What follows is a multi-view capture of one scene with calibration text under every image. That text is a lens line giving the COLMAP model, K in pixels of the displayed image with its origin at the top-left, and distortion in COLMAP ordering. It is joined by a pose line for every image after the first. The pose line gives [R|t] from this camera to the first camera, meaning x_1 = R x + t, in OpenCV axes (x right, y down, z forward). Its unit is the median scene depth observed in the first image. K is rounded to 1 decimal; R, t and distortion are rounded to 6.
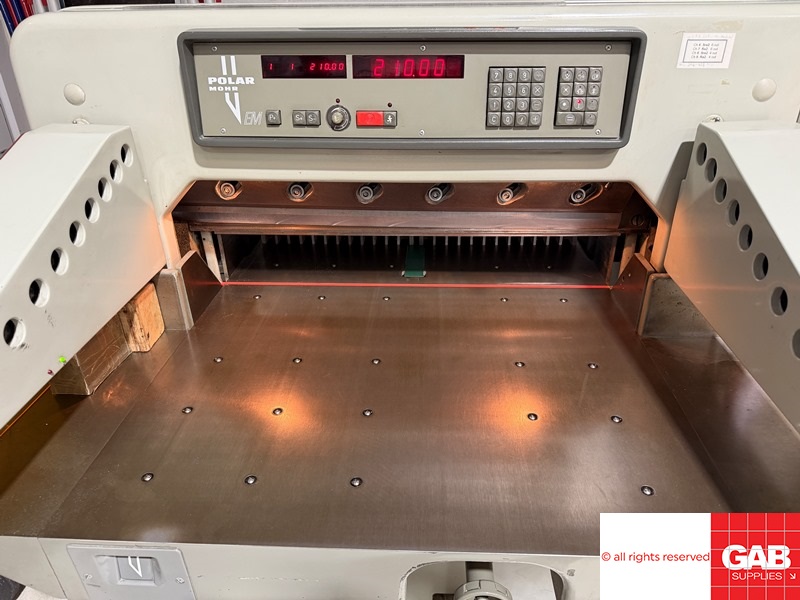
lens RADIAL K [[570.7, 0, 400.0], [0, 570.7, 300.0], [0, 0, 1]] dist [0.040059, -0.062662]
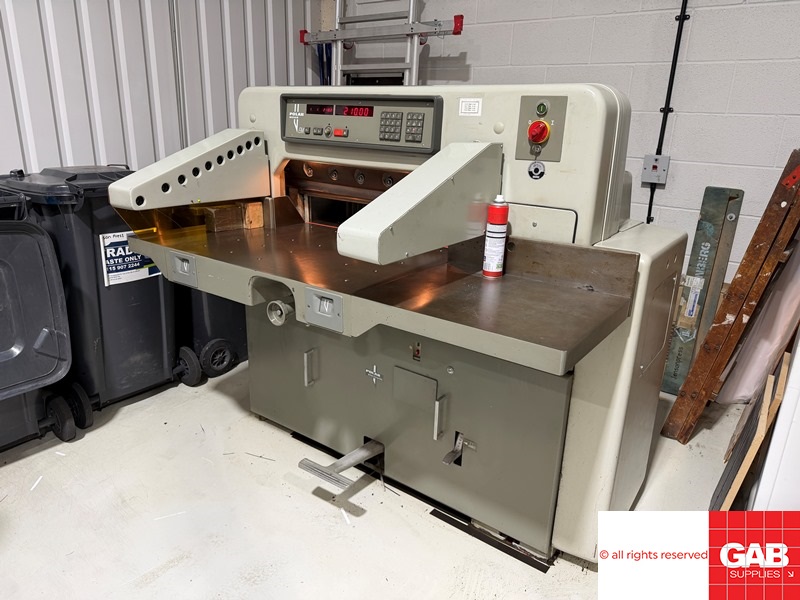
lens RADIAL K [[570.7, 0, 400.0], [0, 570.7, 300.0], [0, 0, 1]] dist [0.040059, -0.062662]
pose [[0.818717, 0.207614, -0.535349, 1.479130], [-0.302178, 0.948580, -0.094255, 0.439284], [0.488252, 0.238939, 0.839356, -0.594332]]
